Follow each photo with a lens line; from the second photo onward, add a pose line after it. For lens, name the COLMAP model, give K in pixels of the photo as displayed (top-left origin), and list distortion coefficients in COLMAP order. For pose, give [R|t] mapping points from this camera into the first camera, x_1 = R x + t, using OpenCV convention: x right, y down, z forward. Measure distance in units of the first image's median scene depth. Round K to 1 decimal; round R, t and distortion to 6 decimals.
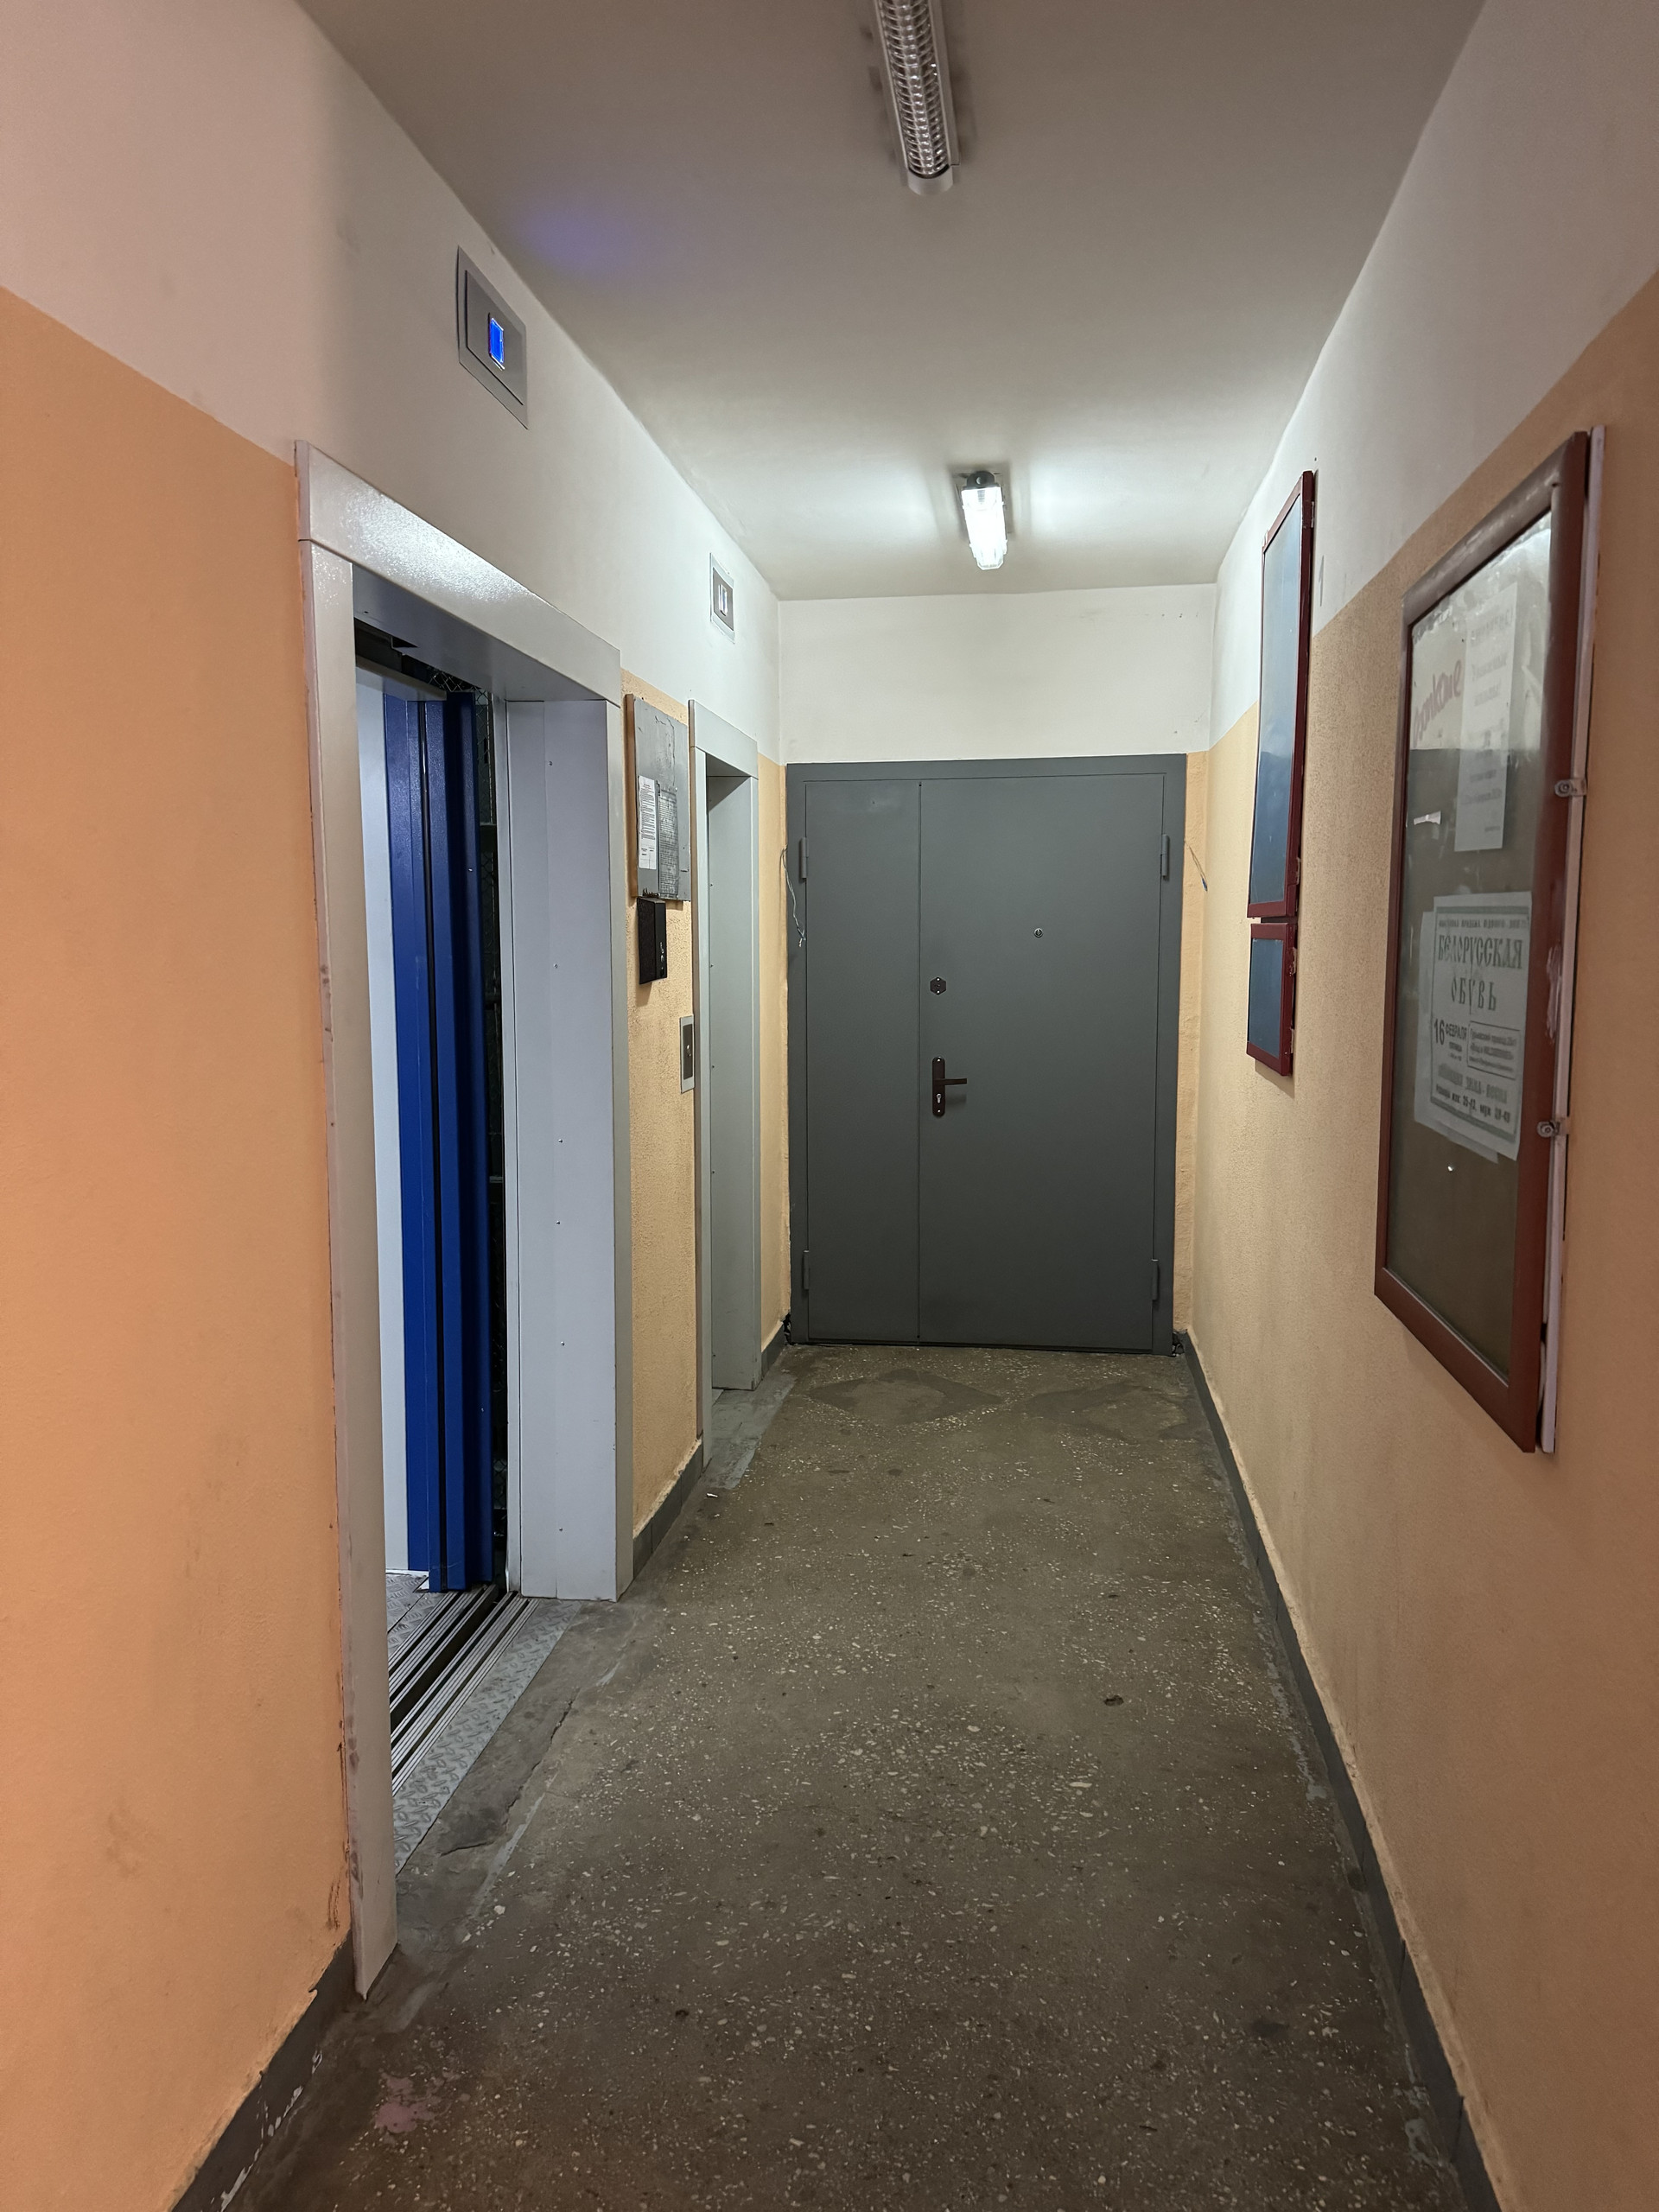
lens RADIAL K [[1545.9, 0, 817.6], [0, 1545.9, 1104.8], [0, 0, 1]] dist [0.016135, -0.002937]
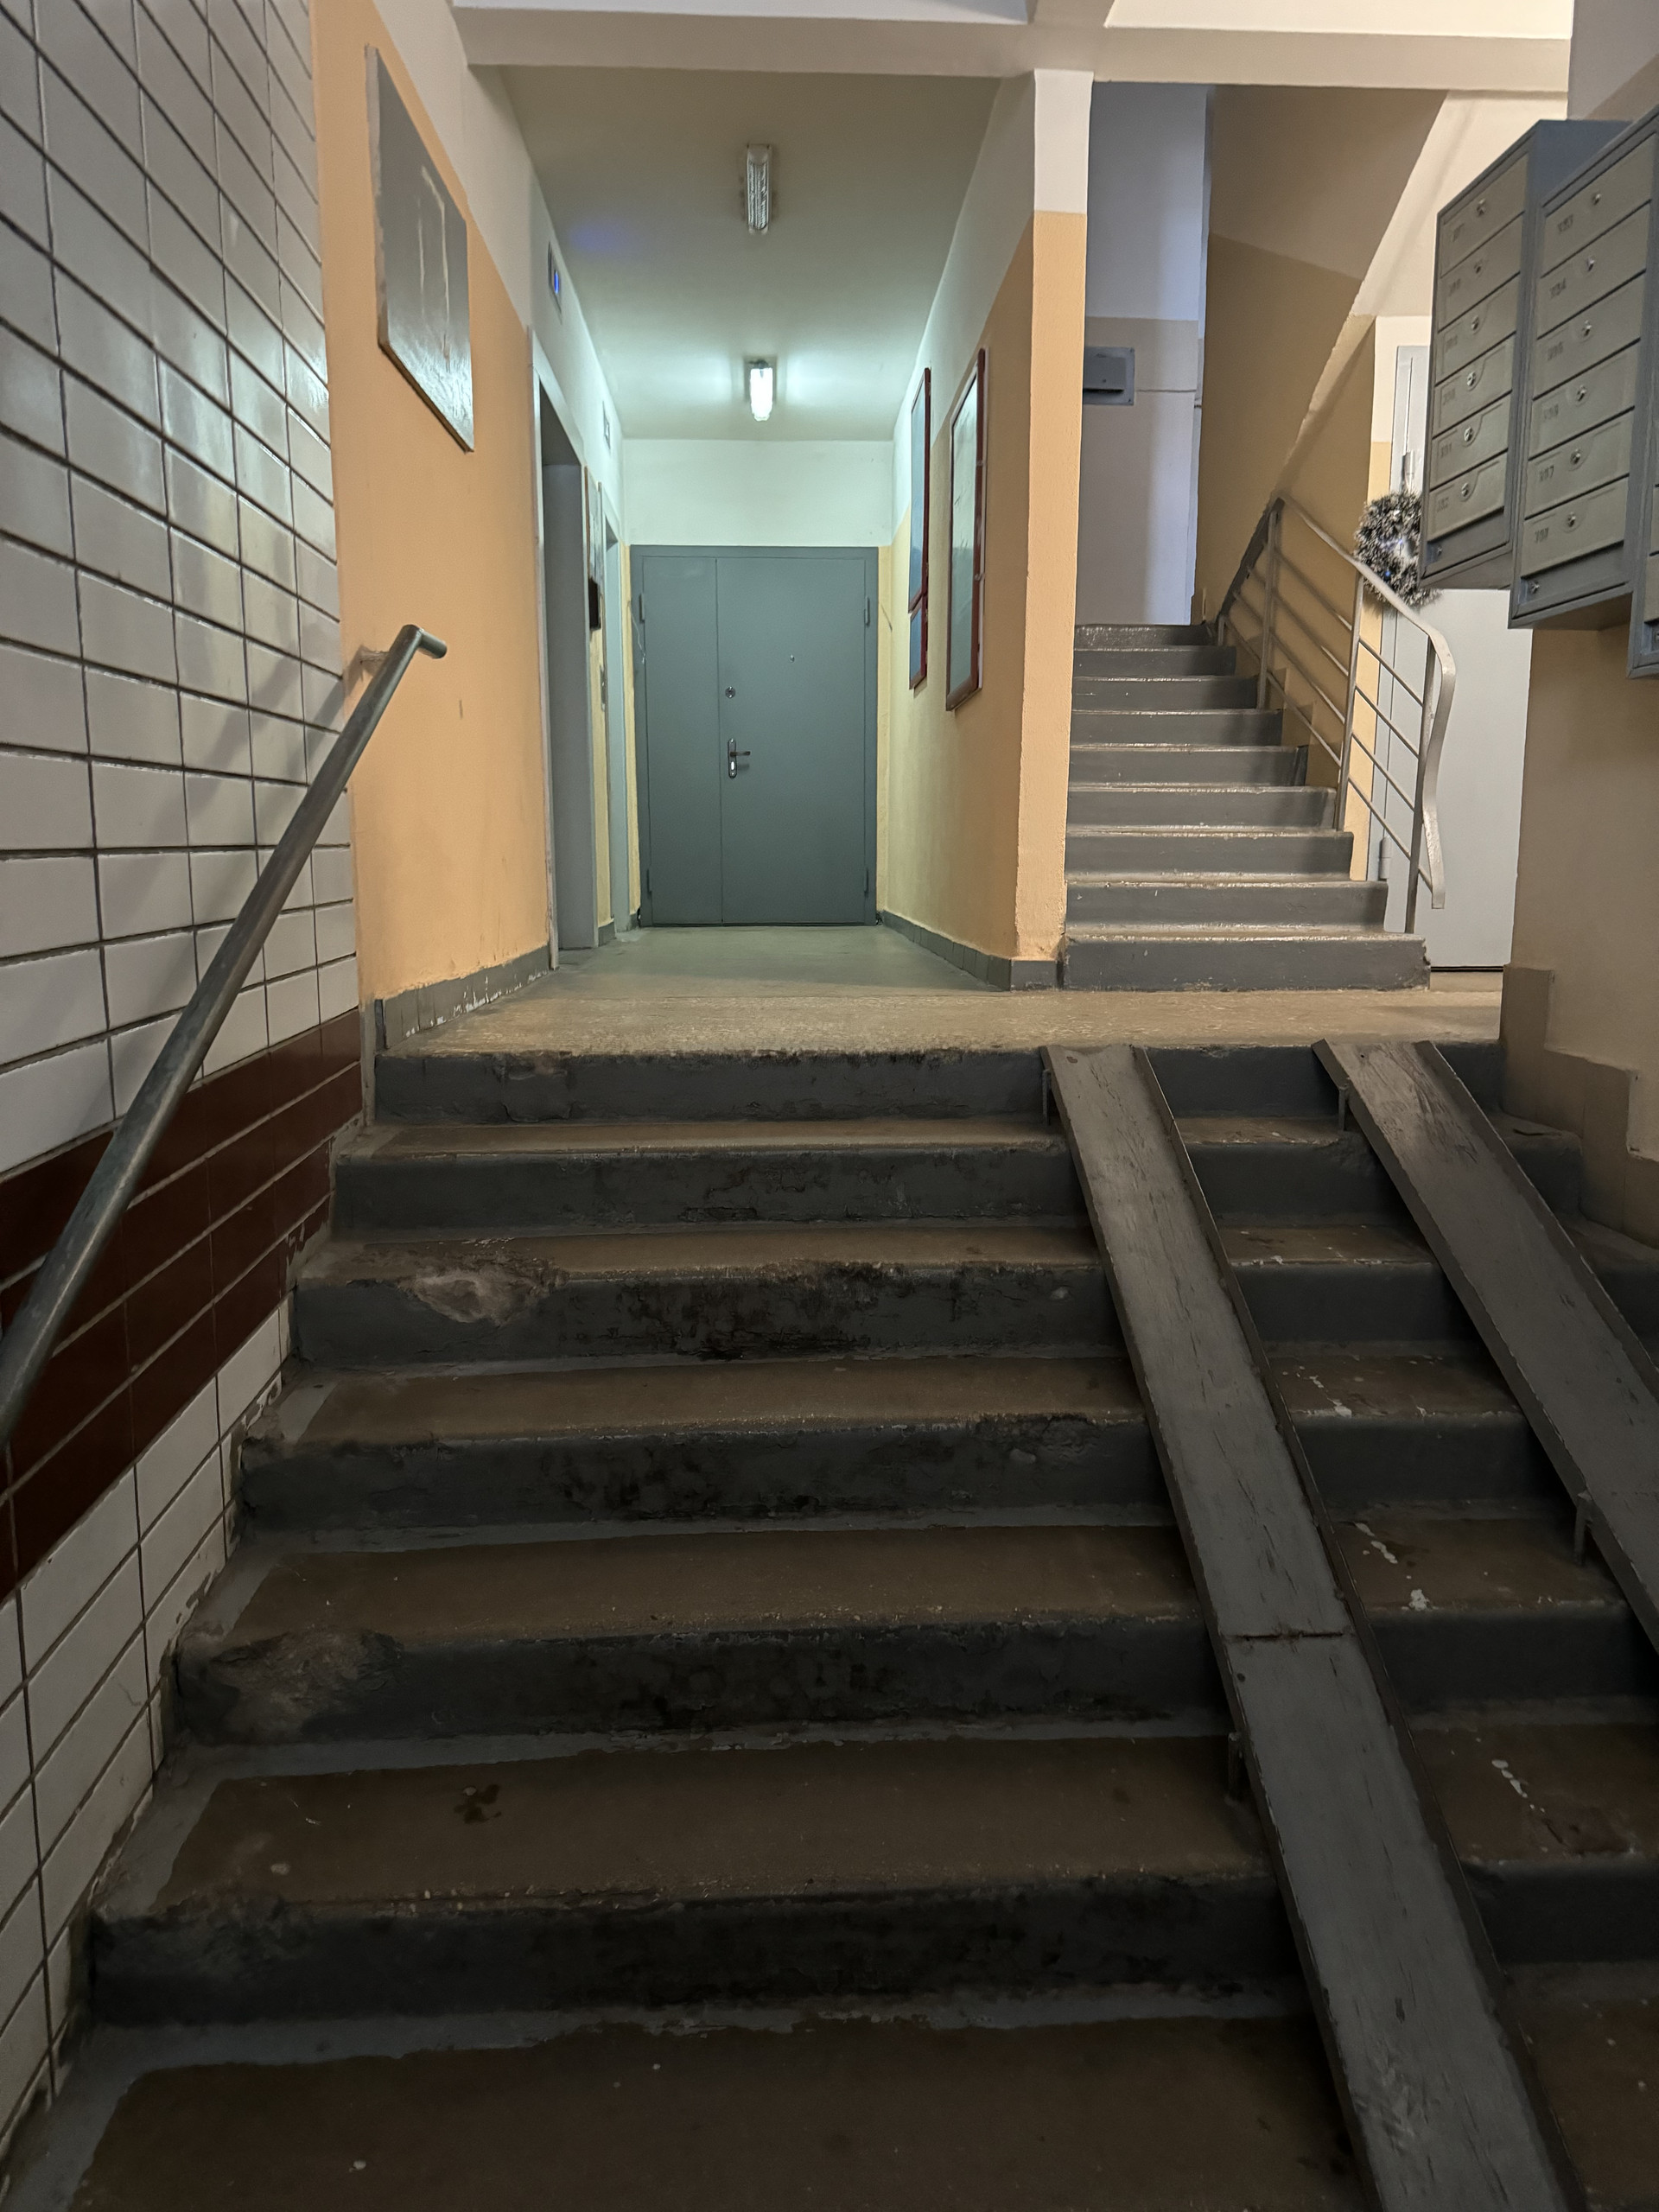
lens RADIAL K [[1545.9, 0, 841.1], [0, 1545.9, 1108.6], [0, 0, 1]] dist [0.016135, -0.002937]
pose [[0.981265, -0.032067, 0.189977, -0.160440], [0.021517, 0.998123, 0.057342, 0.331836], [-0.191459, -0.052180, 0.980113, -0.769810]]
